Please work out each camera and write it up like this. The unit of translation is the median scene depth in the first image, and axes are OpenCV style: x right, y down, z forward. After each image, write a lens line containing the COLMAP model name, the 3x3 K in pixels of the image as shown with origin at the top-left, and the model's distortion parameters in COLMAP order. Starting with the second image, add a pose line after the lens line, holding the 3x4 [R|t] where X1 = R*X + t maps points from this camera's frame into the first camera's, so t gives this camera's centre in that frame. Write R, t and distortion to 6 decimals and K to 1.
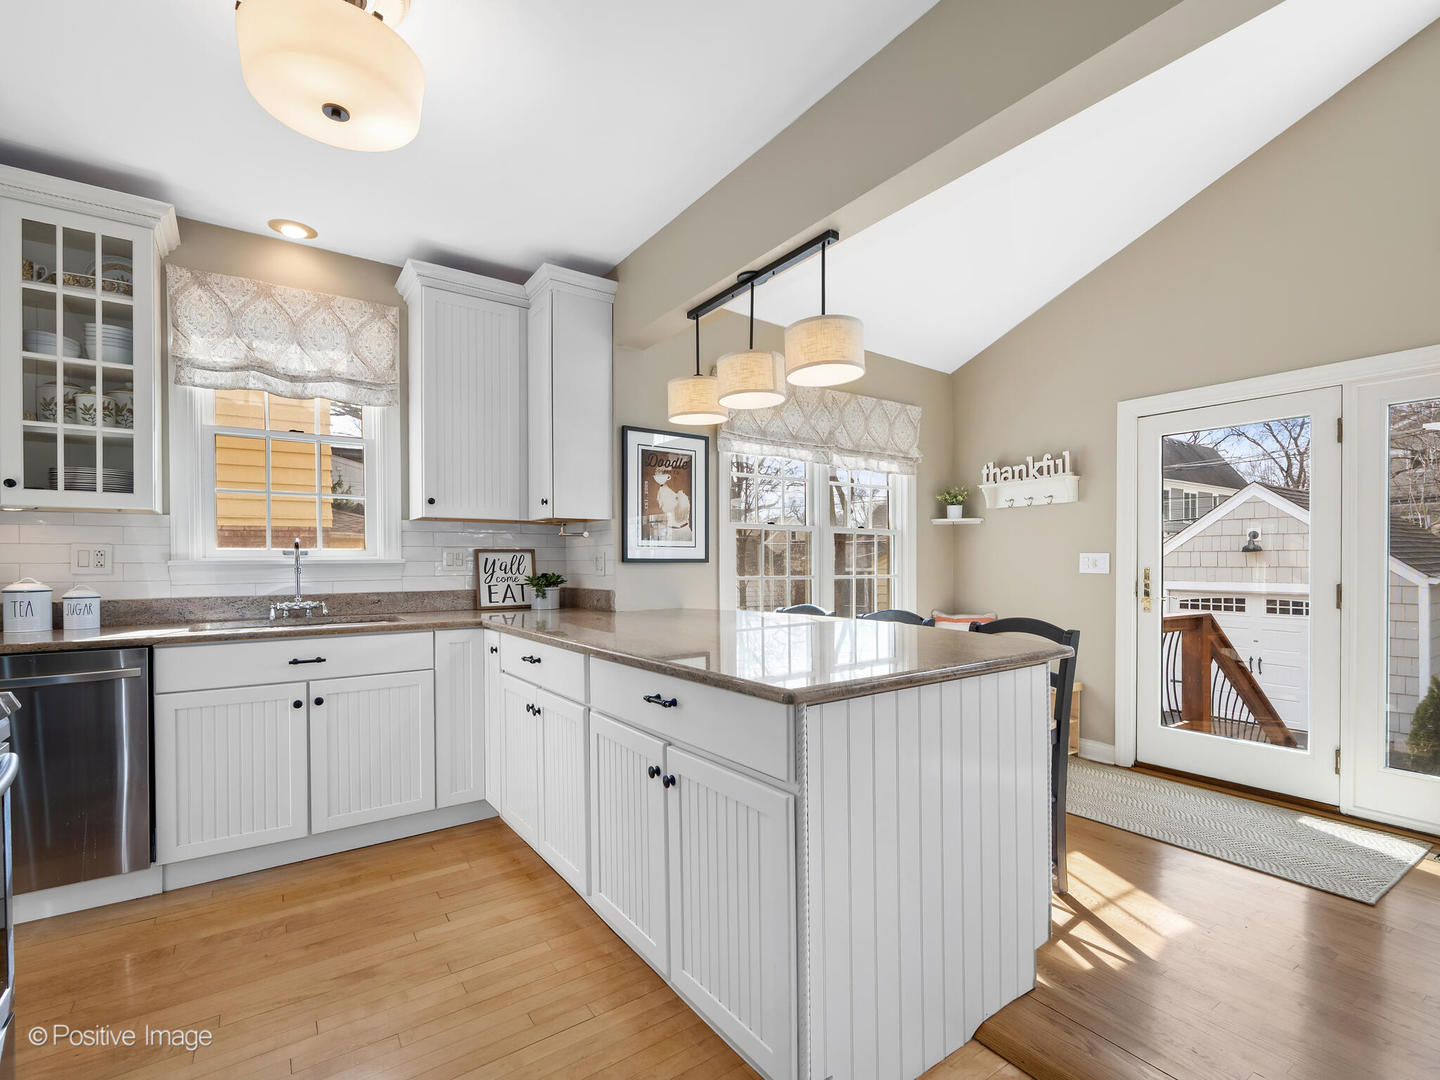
lens RADIAL K [[676.6, 0, 747.6], [0, 676.6, 557.4], [0, 0, 1]] dist [0.003760, 0.000682]
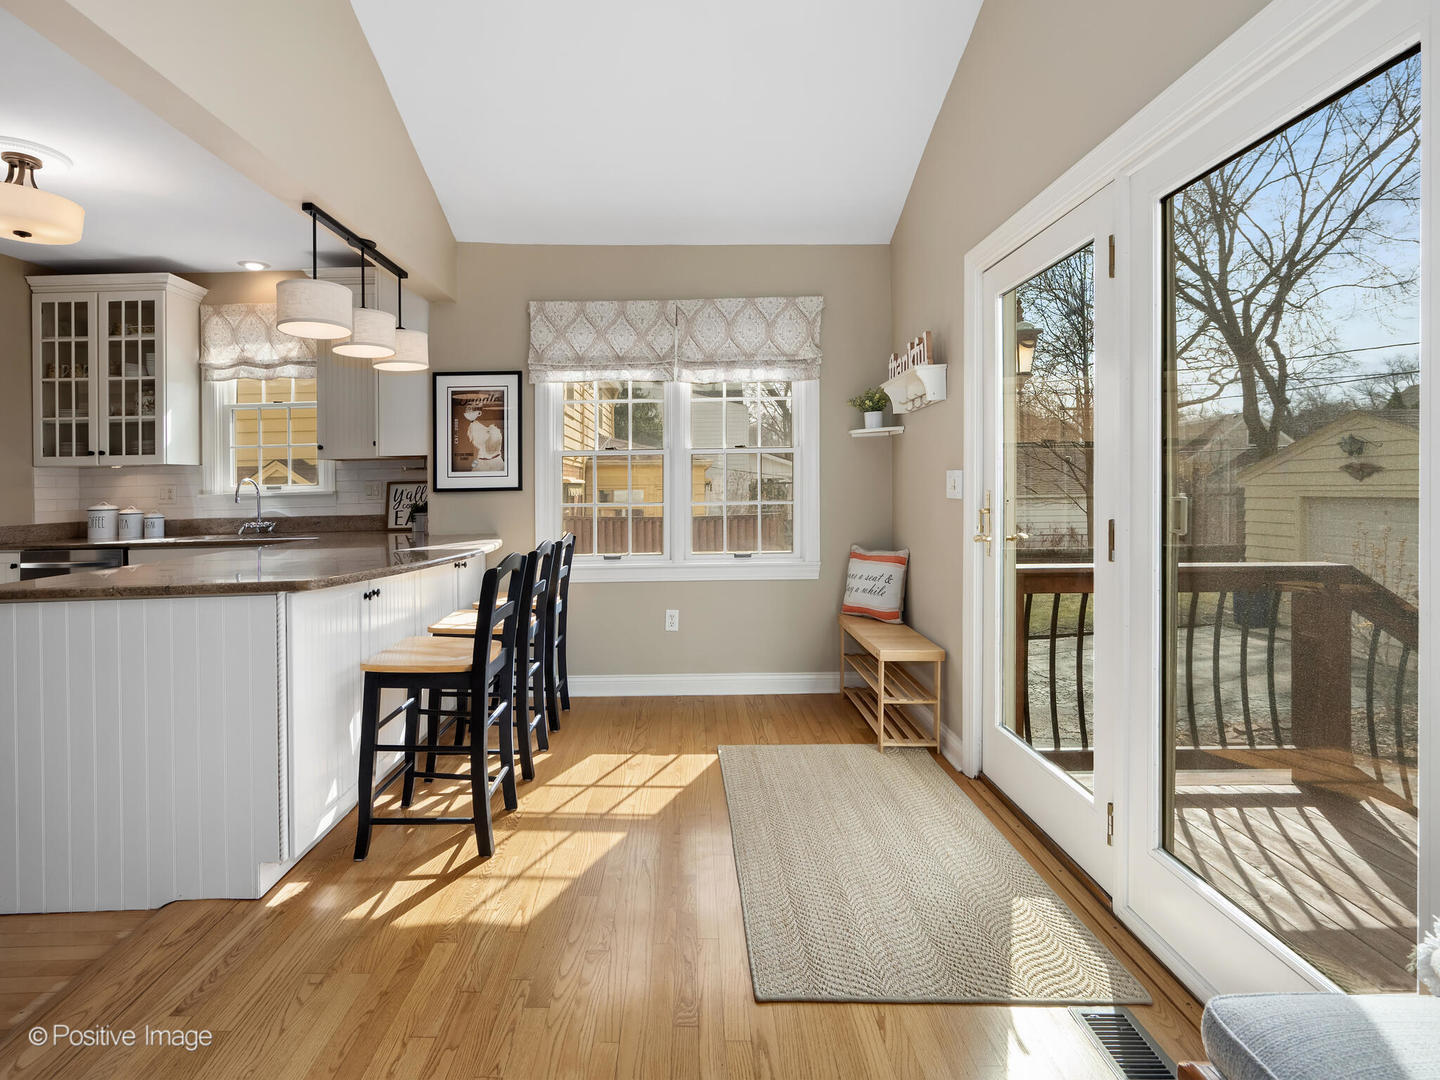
lens RADIAL K [[732.0, 0, 685.5], [0, 732.0, 469.4], [0, 0, 1]] dist [0.004505, -0.000516]
pose [[0.805417, -0.026303, -0.592125, 0.854252], [0.022705, 0.999651, -0.013521, -0.004343], [0.592274, -0.002554, 0.805733, 0.244864]]
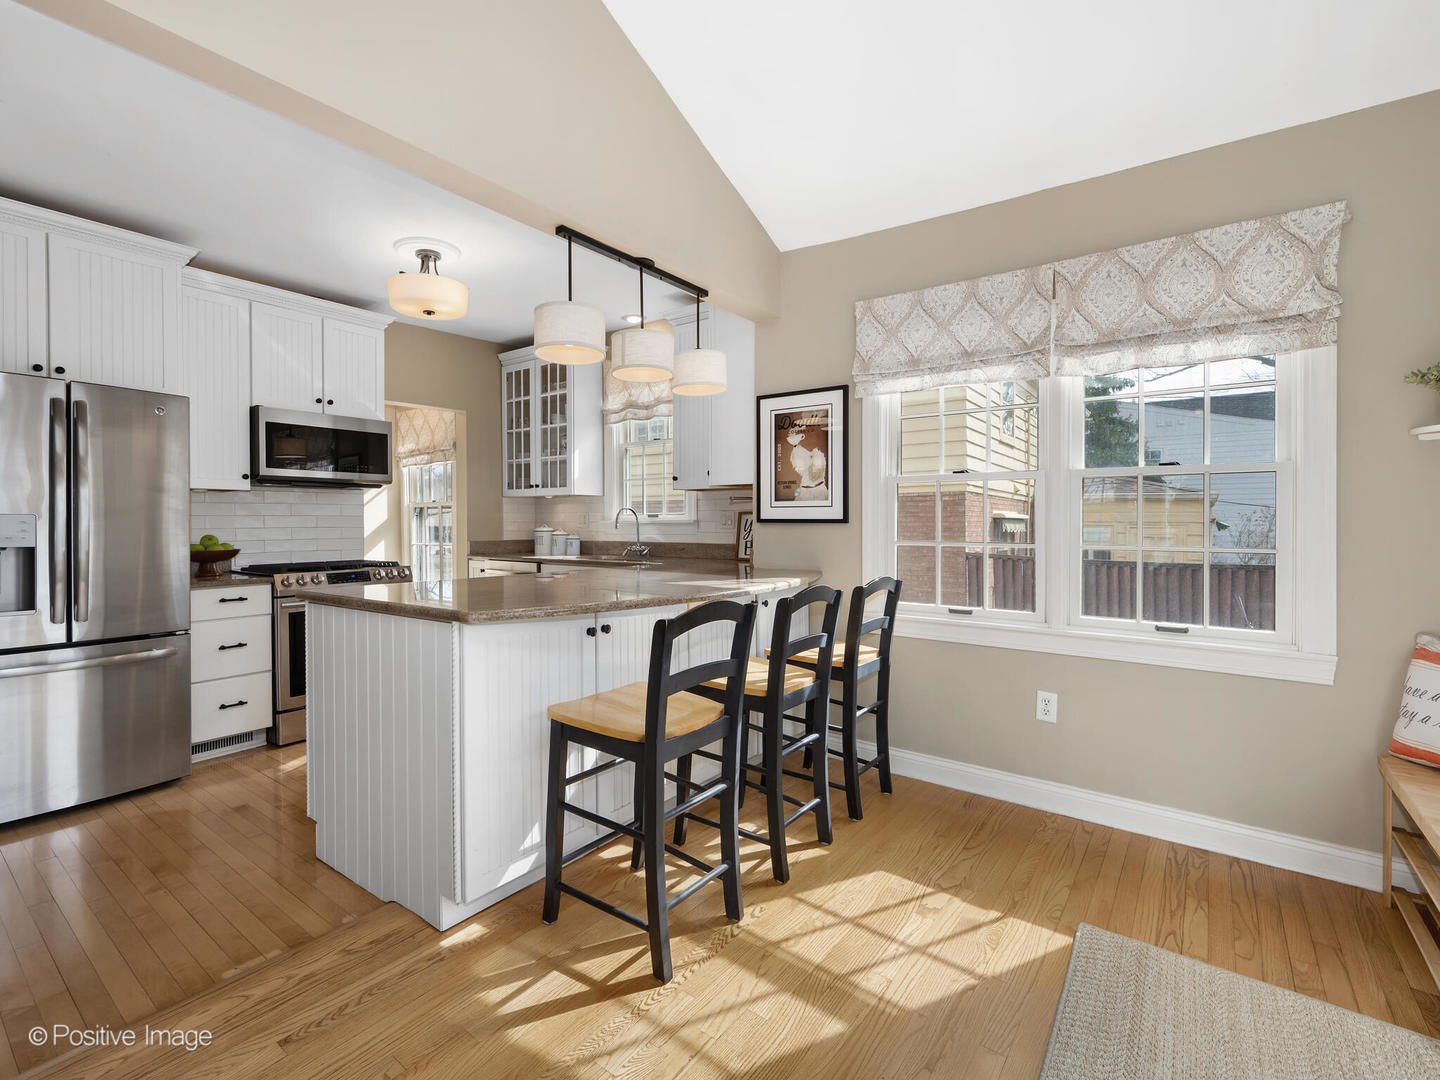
lens RADIAL K [[676.6, 0, 651.9], [0, 676.6, 504.6], [0, 0, 1]] dist [0.003760, 0.000682]
pose [[0.253126, -0.023057, -0.967159, 0.785837], [0.004827, 0.999734, -0.022570, 0.002036], [0.967421, 0.001045, 0.253170, 0.539201]]
